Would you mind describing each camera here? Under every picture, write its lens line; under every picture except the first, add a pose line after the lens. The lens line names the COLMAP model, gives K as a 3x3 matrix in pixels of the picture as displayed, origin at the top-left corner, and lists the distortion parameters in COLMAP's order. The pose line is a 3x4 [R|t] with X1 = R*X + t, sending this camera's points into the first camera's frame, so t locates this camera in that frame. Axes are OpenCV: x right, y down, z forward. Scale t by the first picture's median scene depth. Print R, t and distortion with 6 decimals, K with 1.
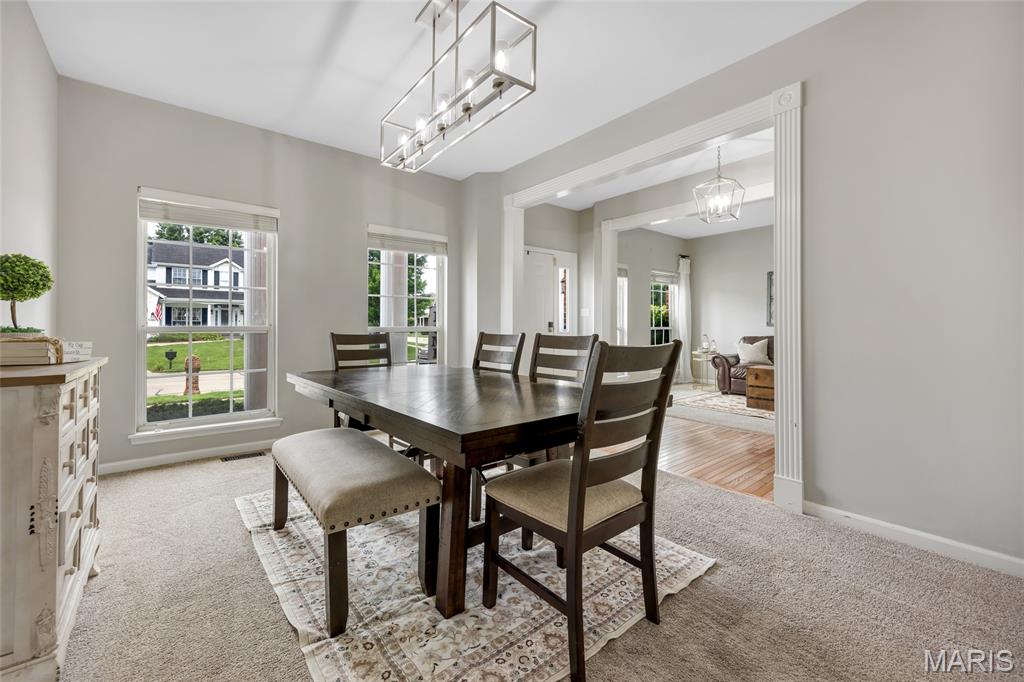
lens RADIAL K [[414.3, 0, 517.4], [0, 414.3, 323.8], [0, 0, 1]] dist [0.004375, 0.000596]
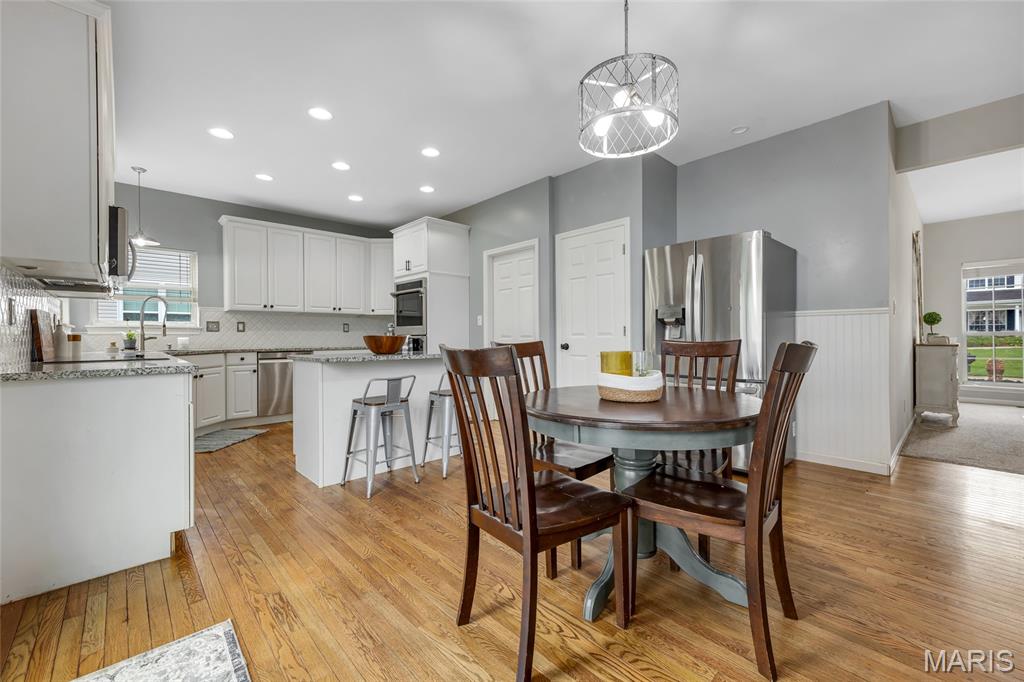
lens RADIAL K [[414.3, 0, 513.8], [0, 414.3, 335.3], [0, 0, 1]] dist [0.004375, 0.000596]
pose [[0.050921, 0.002091, -0.998700, 0.171378], [0.014386, 0.999893, 0.002827, -0.002892], [0.998599, -0.014511, 0.050886, -0.219129]]
